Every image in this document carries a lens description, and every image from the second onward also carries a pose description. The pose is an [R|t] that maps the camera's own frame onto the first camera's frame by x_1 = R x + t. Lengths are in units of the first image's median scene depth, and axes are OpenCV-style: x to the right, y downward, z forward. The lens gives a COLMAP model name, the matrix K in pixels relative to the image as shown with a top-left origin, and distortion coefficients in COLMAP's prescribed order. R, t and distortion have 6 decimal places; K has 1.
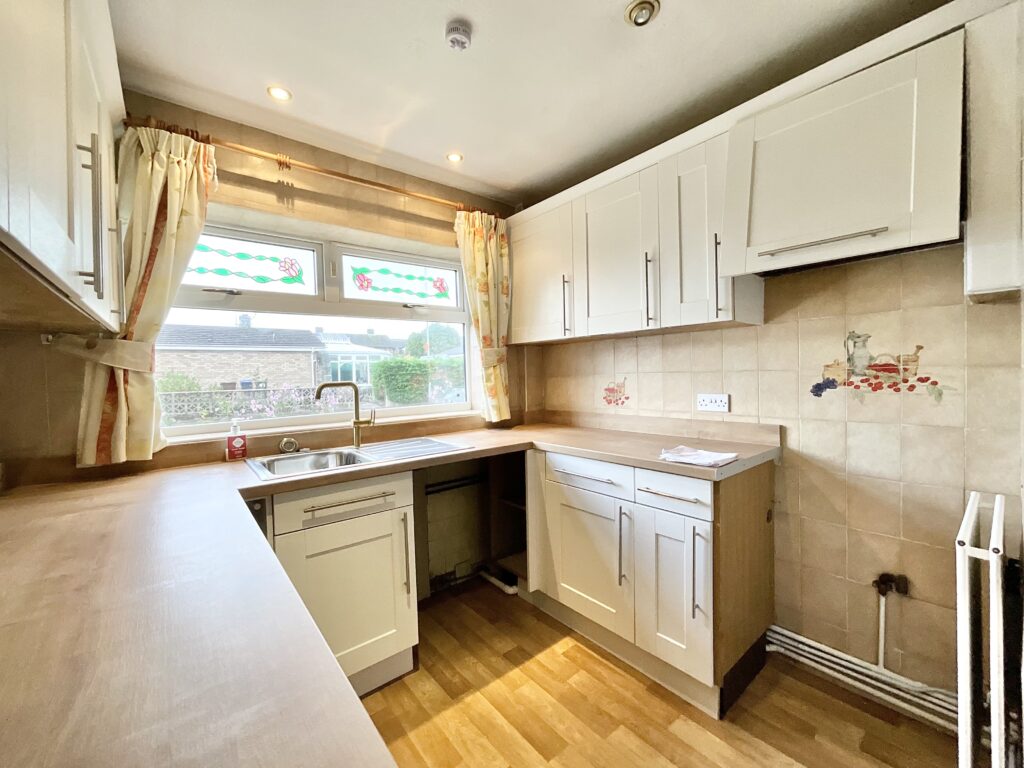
lens RADIAL K [[416.7, 0, 512.0], [0, 416.7, 384.0], [0, 0, 1]] dist [-0.003598, 0.008232]
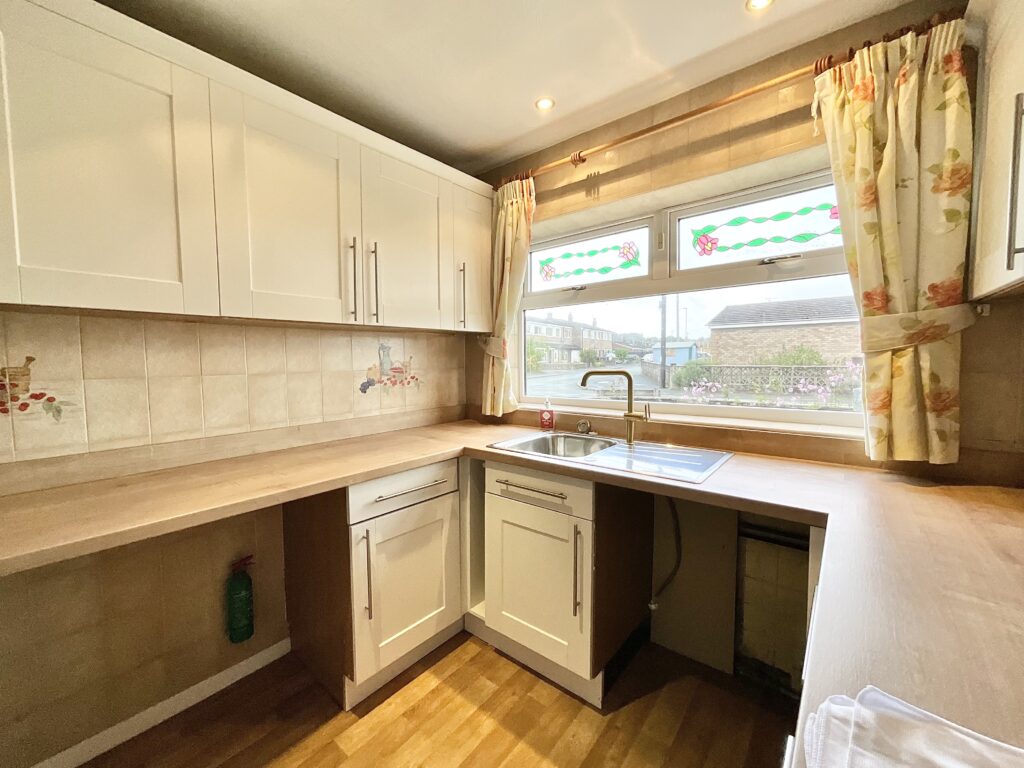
lens RADIAL K [[415.7, 0, 512.0], [0, 415.7, 384.0], [0, 0, 1]] dist [-0.002280, -0.000230]
pose [[0.199291, 0.083666, -0.976362, 0.425175], [-0.017680, 0.996493, 0.081782, -0.042078], [0.979781, 0.000964, 0.200071, 0.546394]]
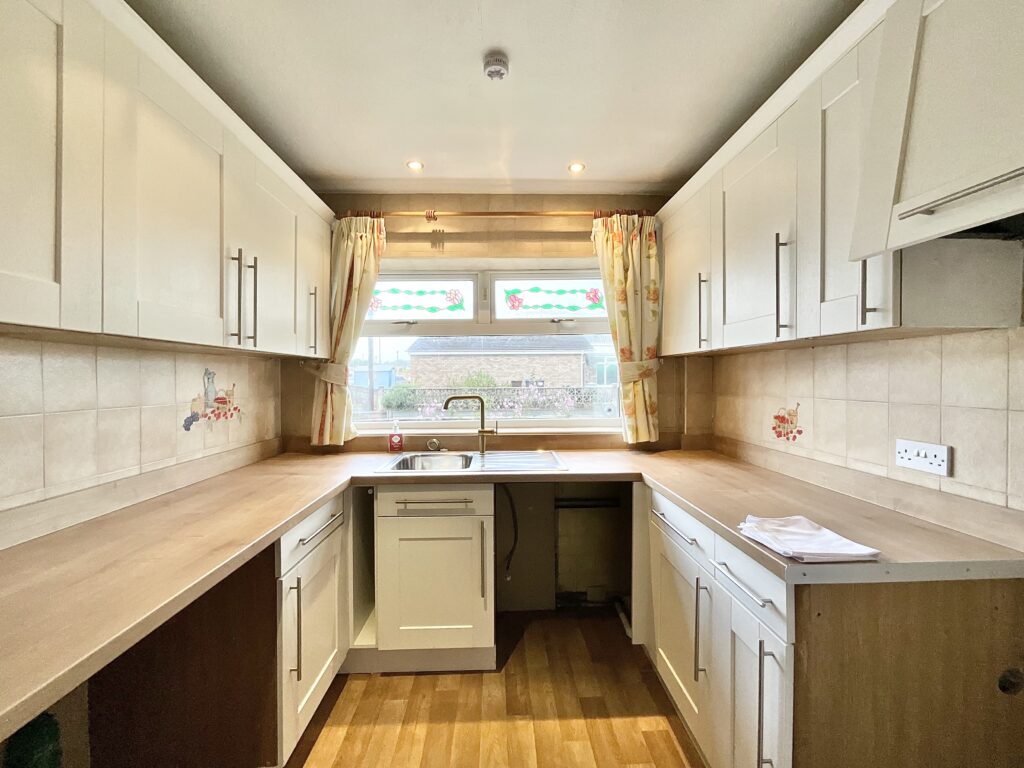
lens RADIAL K [[416.7, 0, 512.0], [0, 416.7, 384.0], [0, 0, 1]] dist [-0.003598, 0.008232]
pose [[0.796211, 0.029159, -0.604316, 0.350867], [-0.028695, 0.999534, 0.010423, -0.047175], [0.604338, 0.009042, 0.796677, 0.144833]]
